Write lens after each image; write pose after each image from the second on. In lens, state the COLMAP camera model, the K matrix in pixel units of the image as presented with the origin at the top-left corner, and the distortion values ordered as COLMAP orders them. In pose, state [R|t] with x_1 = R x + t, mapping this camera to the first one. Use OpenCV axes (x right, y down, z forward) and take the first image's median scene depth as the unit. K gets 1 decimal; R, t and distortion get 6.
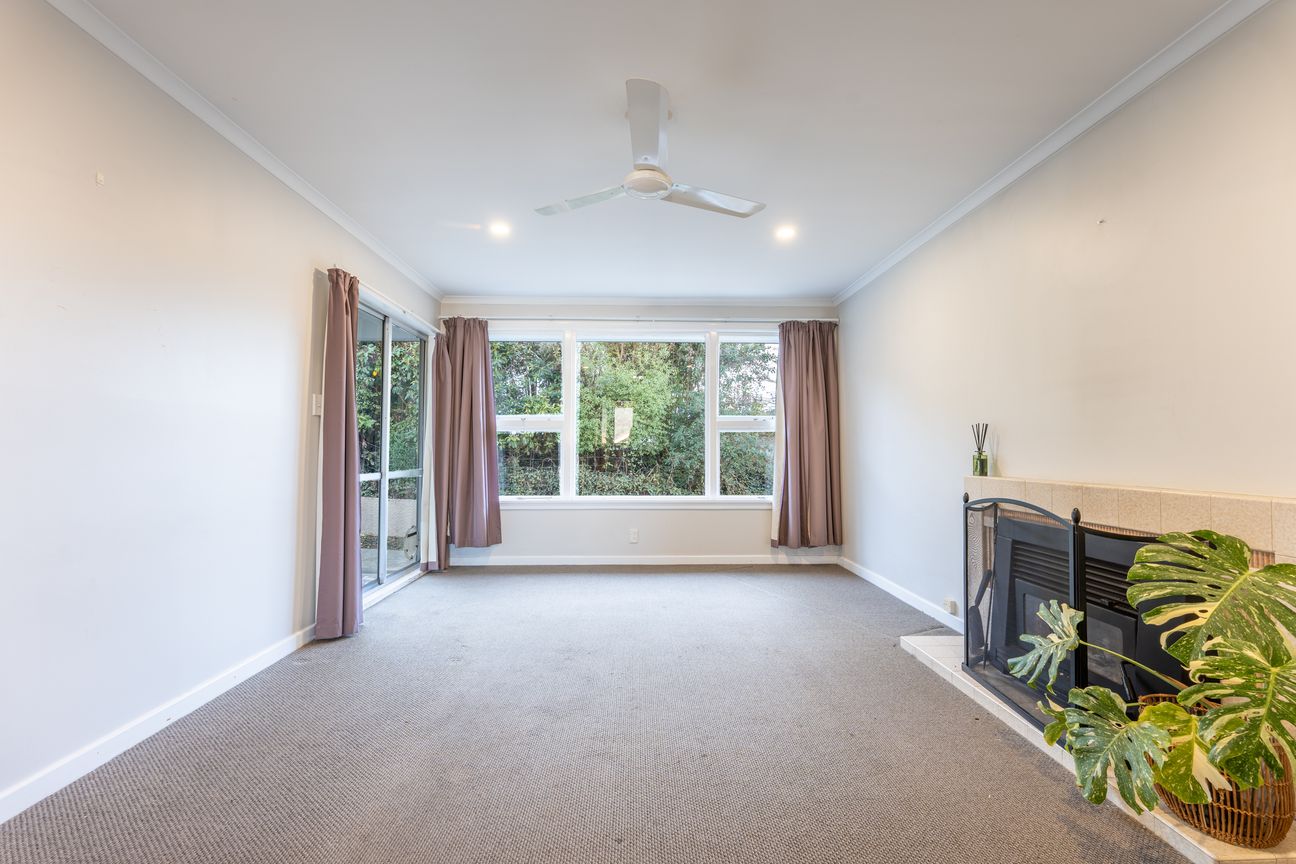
lens RADIAL K [[526.1, 0, 648.0], [0, 526.1, 432.0], [0, 0, 1]] dist [-0.002717, -0.000292]
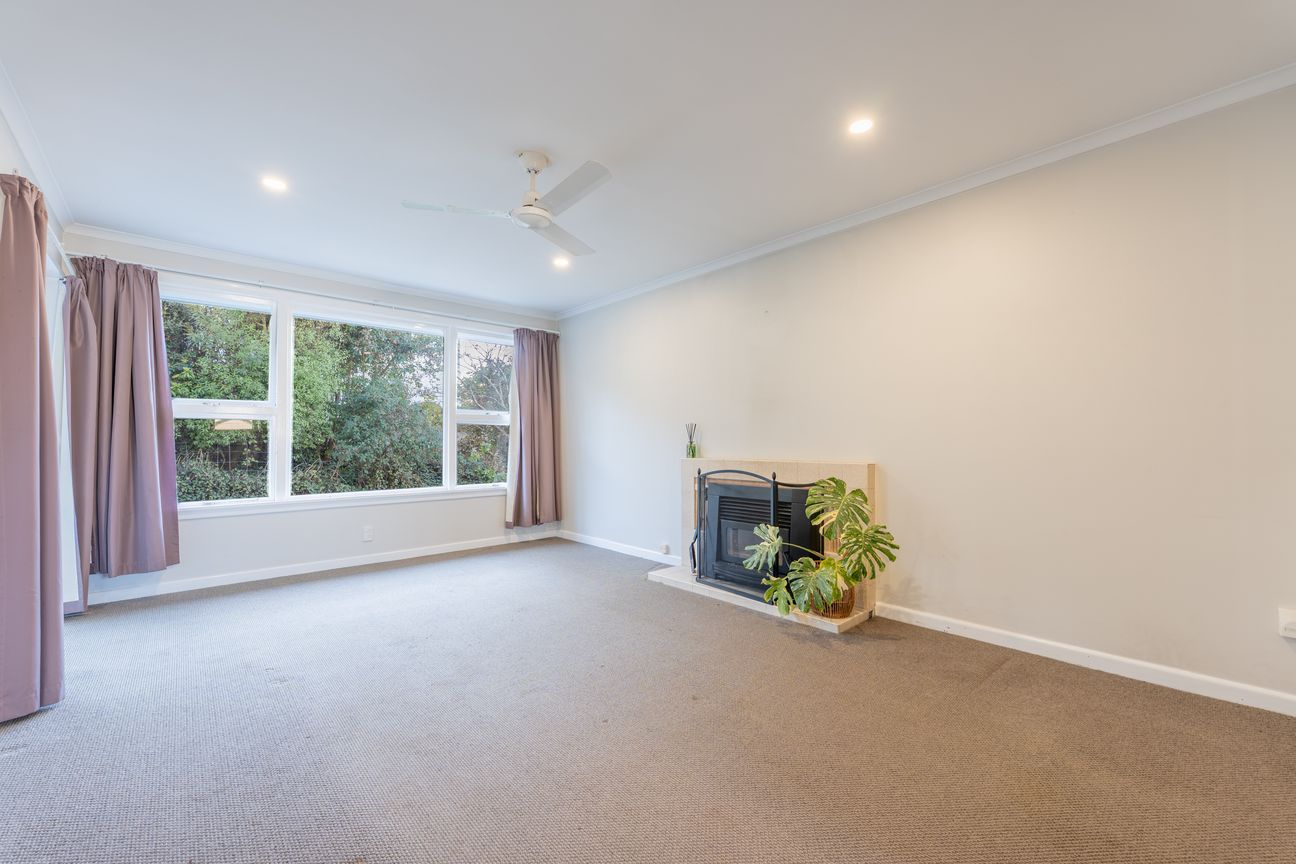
lens RADIAL K [[526.1, 0, 648.0], [0, 526.1, 432.0], [0, 0, 1]] dist [-0.002717, -0.000292]
pose [[0.748731, 0.008554, 0.662818, -0.285027], [-0.018350, 0.999801, 0.007826, -0.000615], [-0.662619, -0.018022, 0.748739, -0.033311]]
